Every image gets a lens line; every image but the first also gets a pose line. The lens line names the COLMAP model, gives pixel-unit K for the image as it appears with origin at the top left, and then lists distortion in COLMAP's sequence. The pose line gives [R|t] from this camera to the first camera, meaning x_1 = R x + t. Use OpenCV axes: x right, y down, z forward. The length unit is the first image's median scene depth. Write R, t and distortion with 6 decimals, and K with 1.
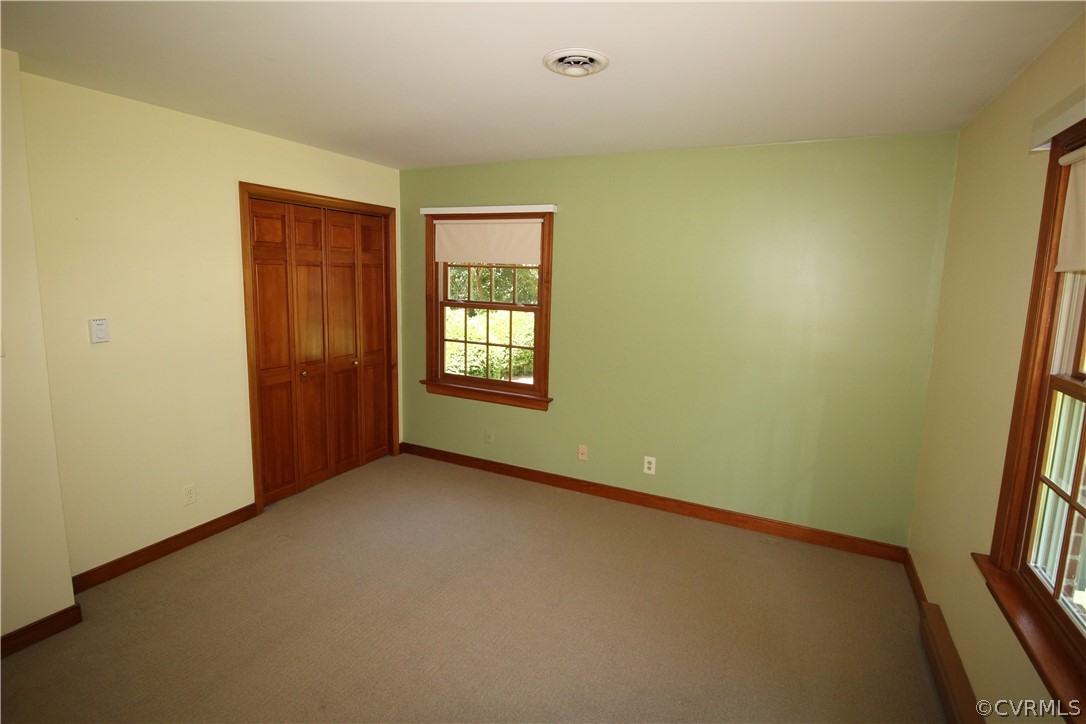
lens RADIAL K [[532.3, 0, 543.0], [0, 532.3, 362.0], [0, 0, 1]] dist [0.000934, -0.000043]
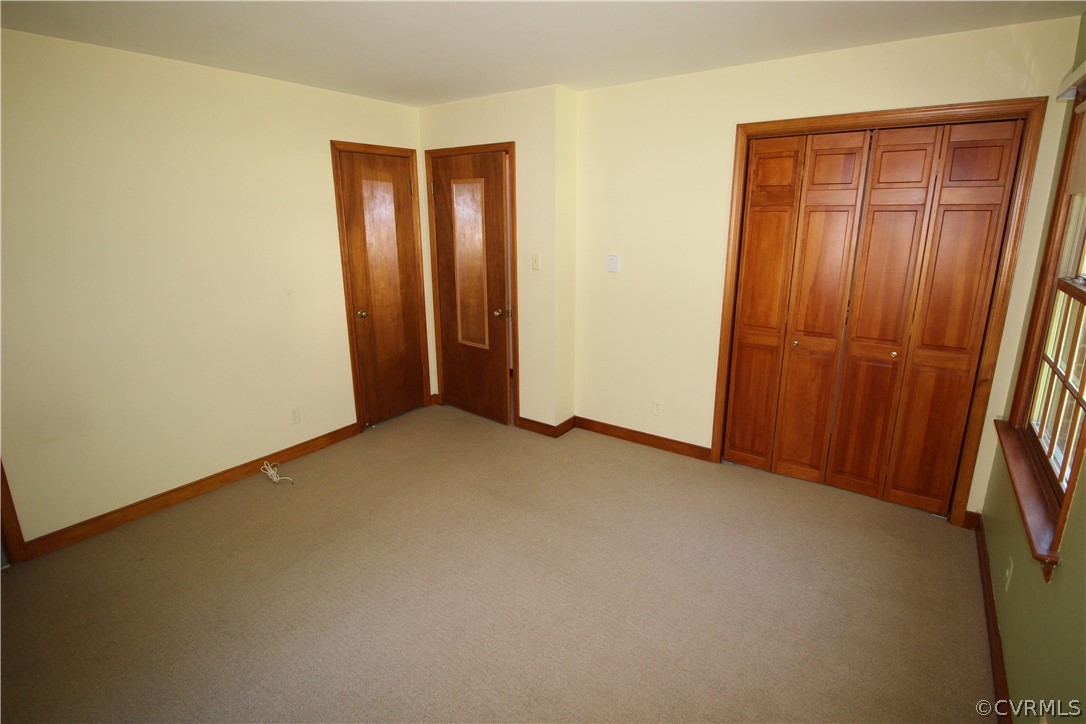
lens RADIAL K [[532.3, 0, 543.0], [0, 532.3, 362.0], [0, 0, 1]] dist [0.000934, -0.000043]
pose [[-0.163861, 0.237490, -0.957470, 0.438433], [-0.165310, 0.950253, 0.263991, -0.108457], [0.972534, 0.201537, -0.116450, 0.734559]]
